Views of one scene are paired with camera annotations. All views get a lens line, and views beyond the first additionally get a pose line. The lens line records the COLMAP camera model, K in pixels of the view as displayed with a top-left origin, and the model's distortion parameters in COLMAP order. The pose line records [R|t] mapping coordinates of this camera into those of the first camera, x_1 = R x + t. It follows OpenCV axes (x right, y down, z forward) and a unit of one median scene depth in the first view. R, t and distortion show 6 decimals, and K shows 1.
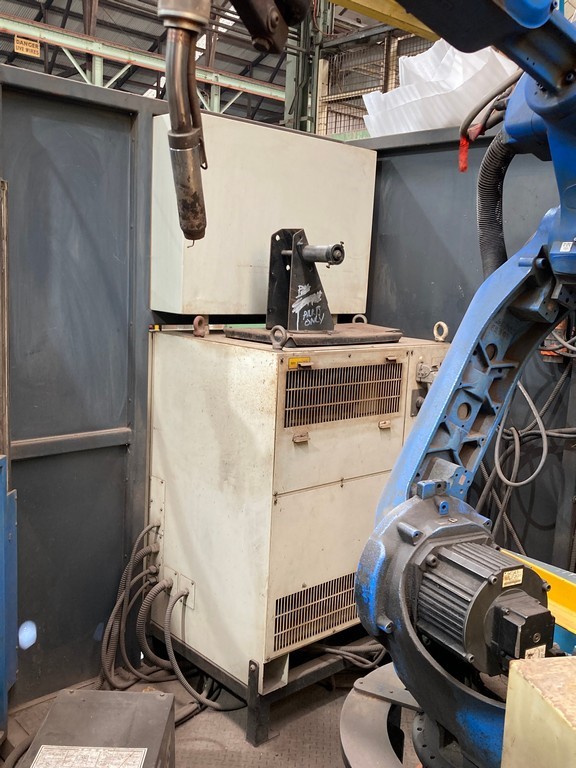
lens RADIAL K [[747.3, 0, 288.0], [0, 747.3, 384.0], [0, 0, 1]] dist [-0.013653, -0.042277]
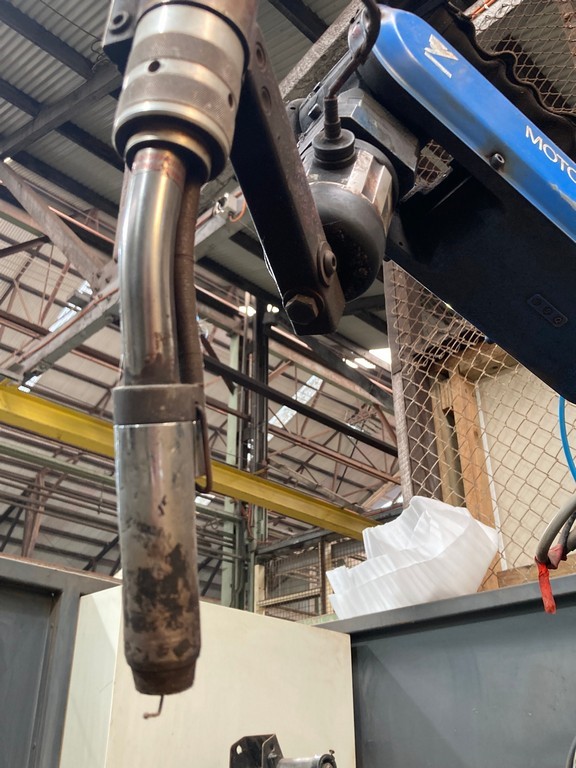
lens RADIAL K [[747.3, 0, 288.0], [0, 747.3, 384.0], [0, 0, 1]] dist [-0.013653, -0.042277]
pose [[0.995468, -0.003168, 0.095049, -0.028615], [0.061039, 0.787706, -0.613021, -0.026452], [-0.072928, 0.616044, 0.784329, 0.182194]]
